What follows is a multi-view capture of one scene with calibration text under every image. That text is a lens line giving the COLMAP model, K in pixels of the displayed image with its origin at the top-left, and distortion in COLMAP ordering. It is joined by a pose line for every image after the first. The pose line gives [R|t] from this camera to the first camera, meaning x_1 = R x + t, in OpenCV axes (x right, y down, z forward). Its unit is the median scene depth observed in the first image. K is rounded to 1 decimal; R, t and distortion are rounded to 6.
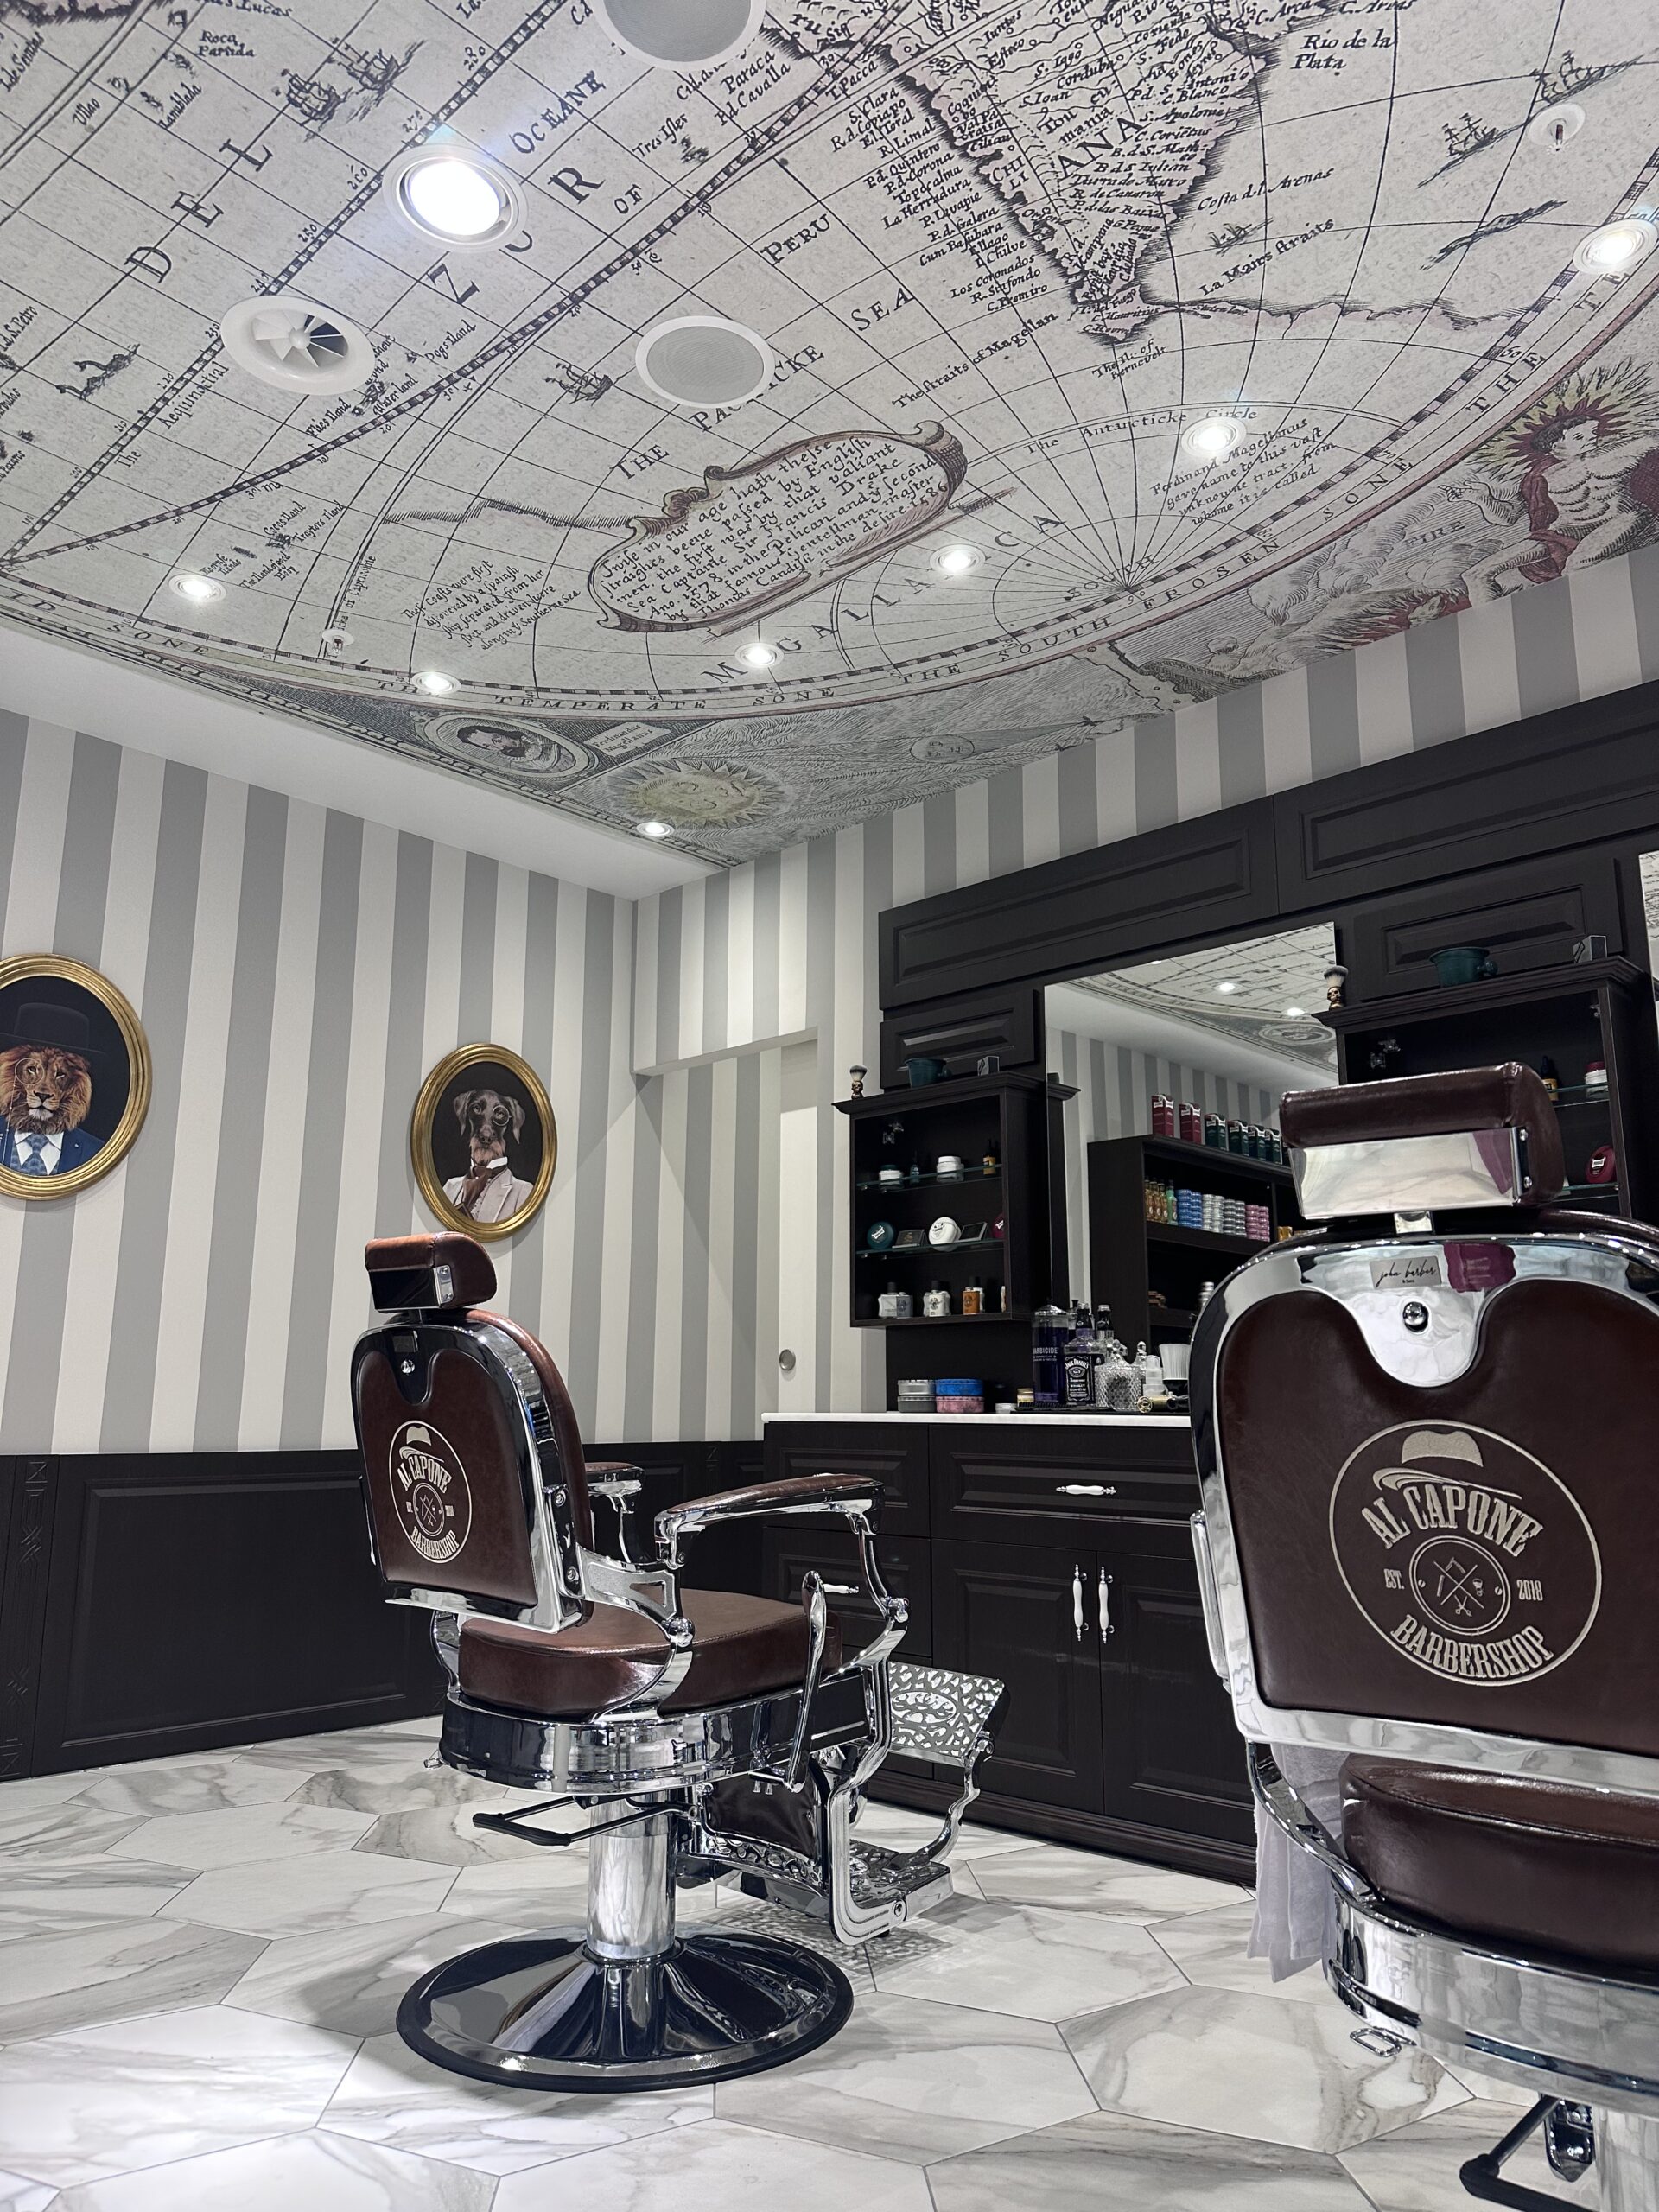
lens RADIAL K [[1554.9, 0, 829.5], [0, 1554.9, 1106.0], [0, 0, 1]] dist [0.103412, -0.079358]
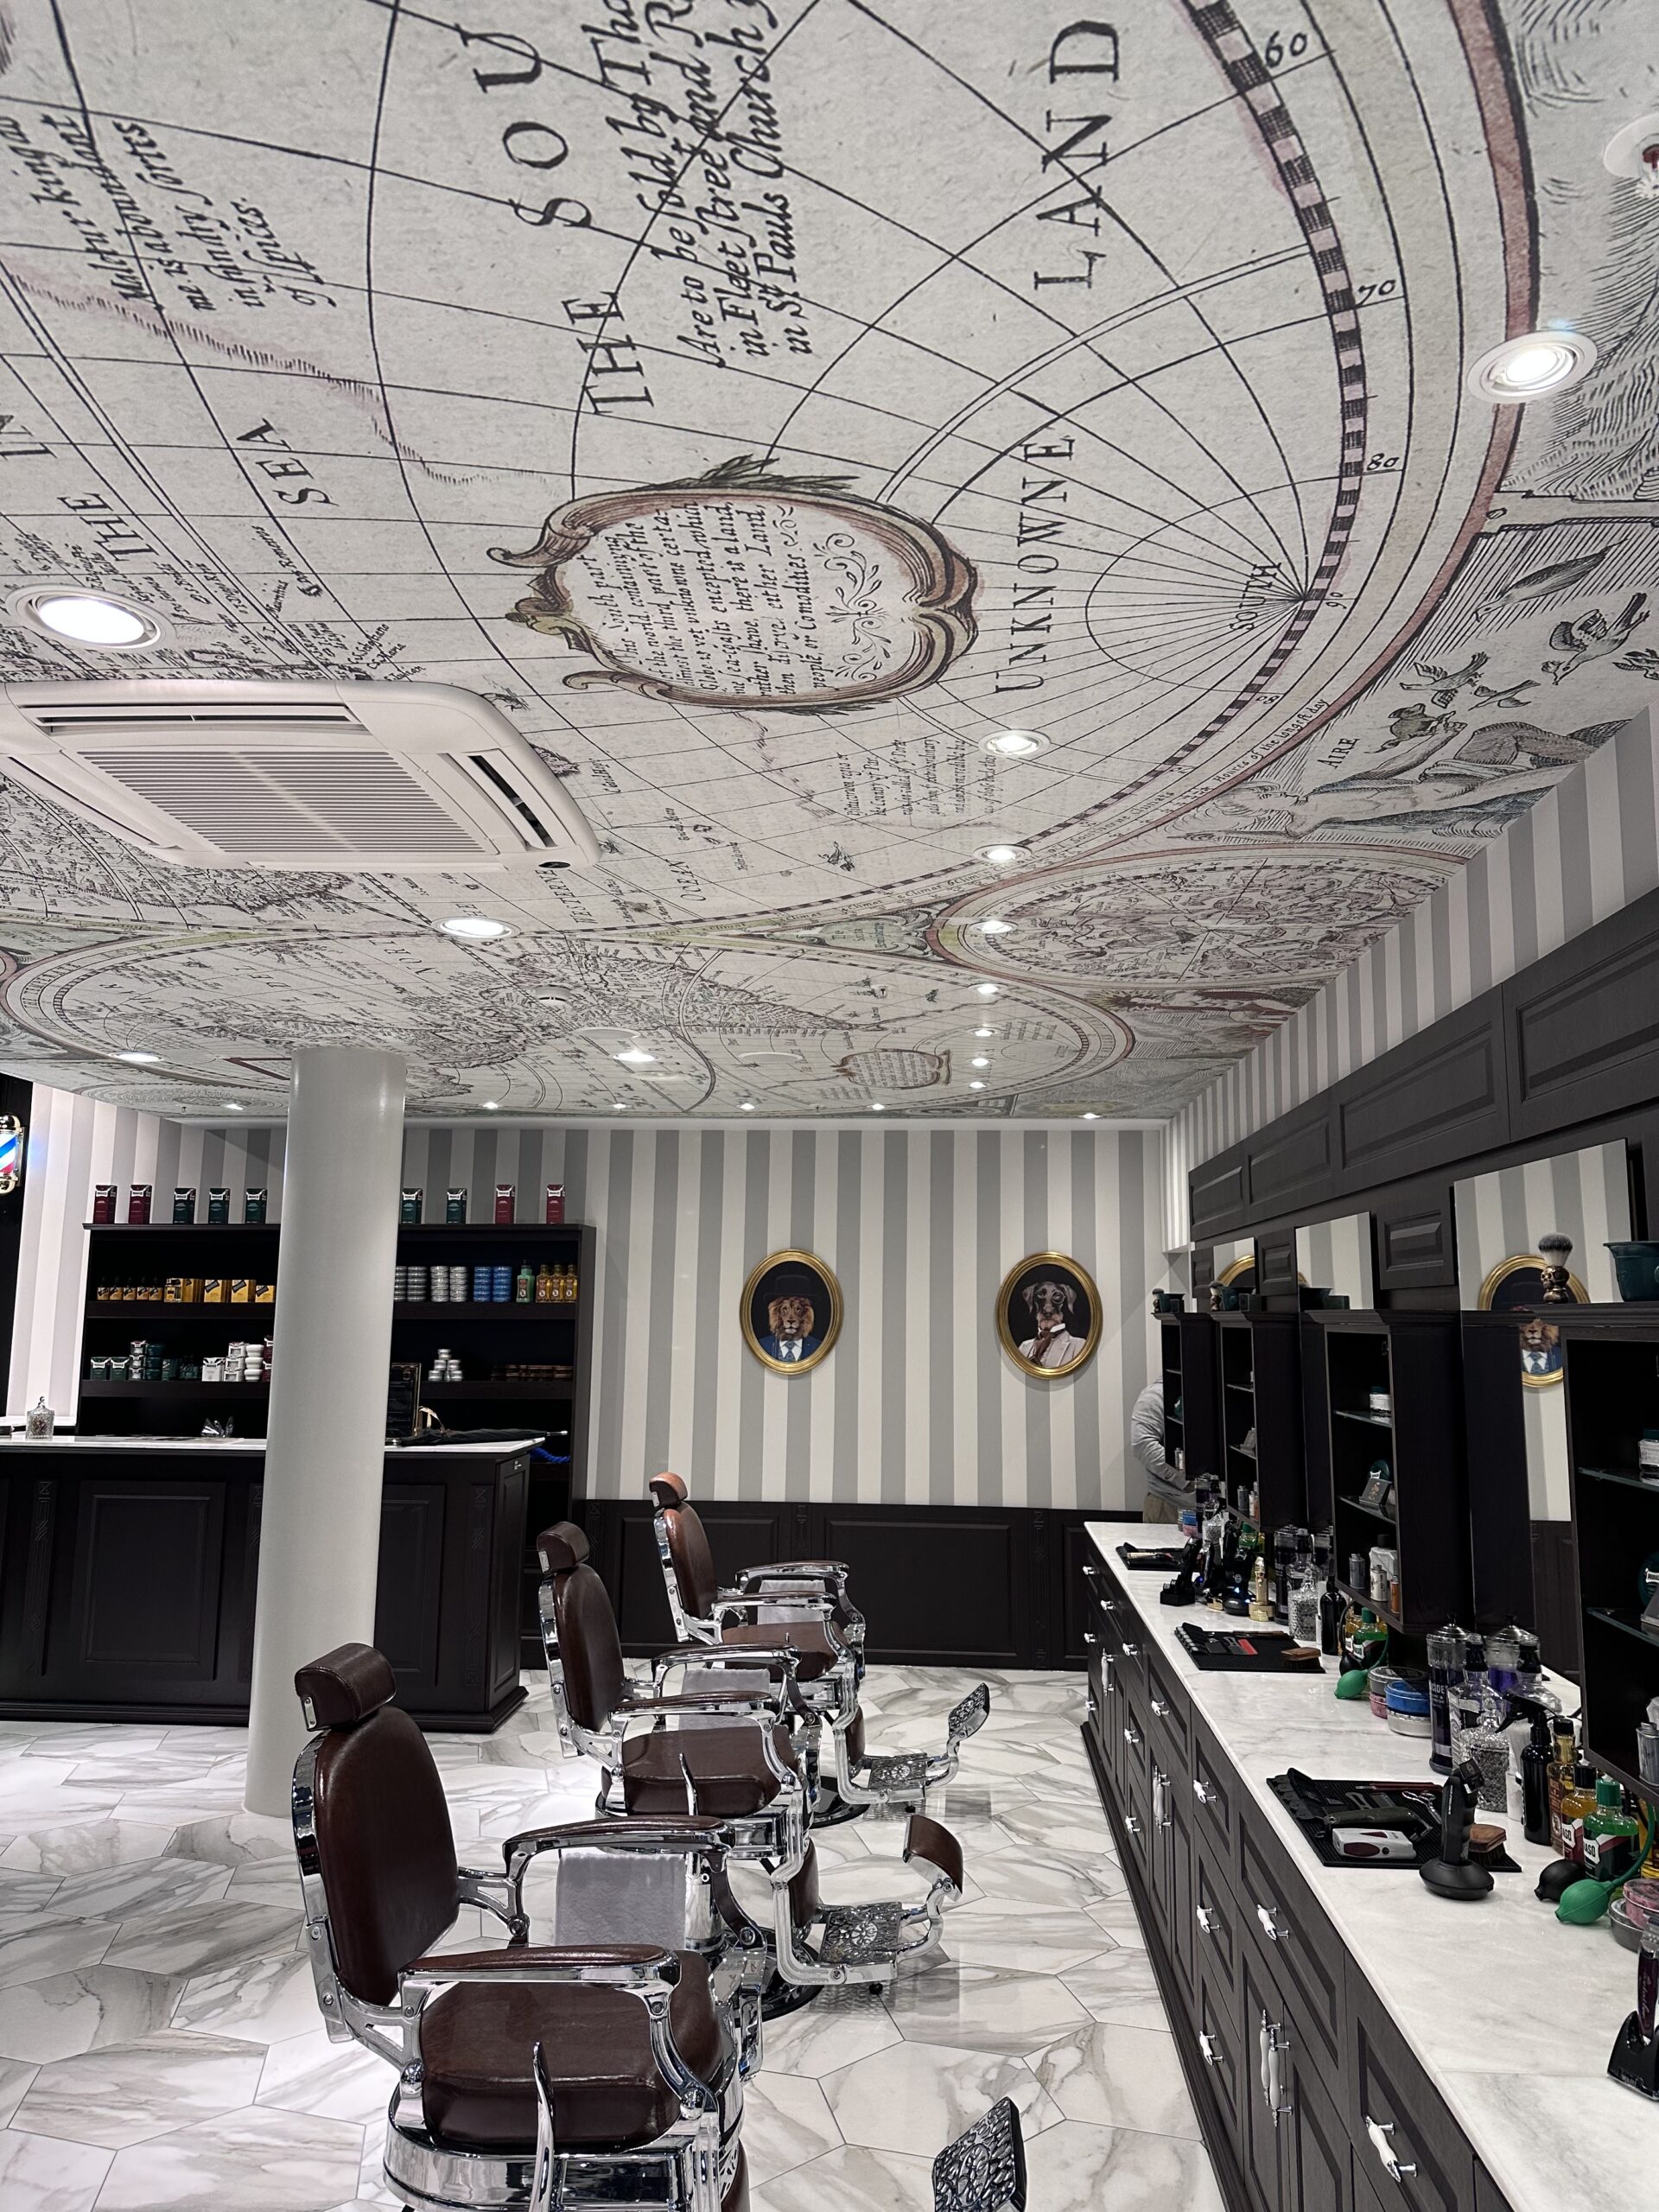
lens RADIAL K [[1554.9, 0, 829.5], [0, 1554.9, 1106.0], [0, 0, 1]] dist [0.103412, -0.079358]
pose [[0.629316, -0.097194, -0.771048, 0.895579], [0.143732, 0.989589, -0.007430, -0.210383], [0.763743, -0.106148, 0.636734, -0.159641]]
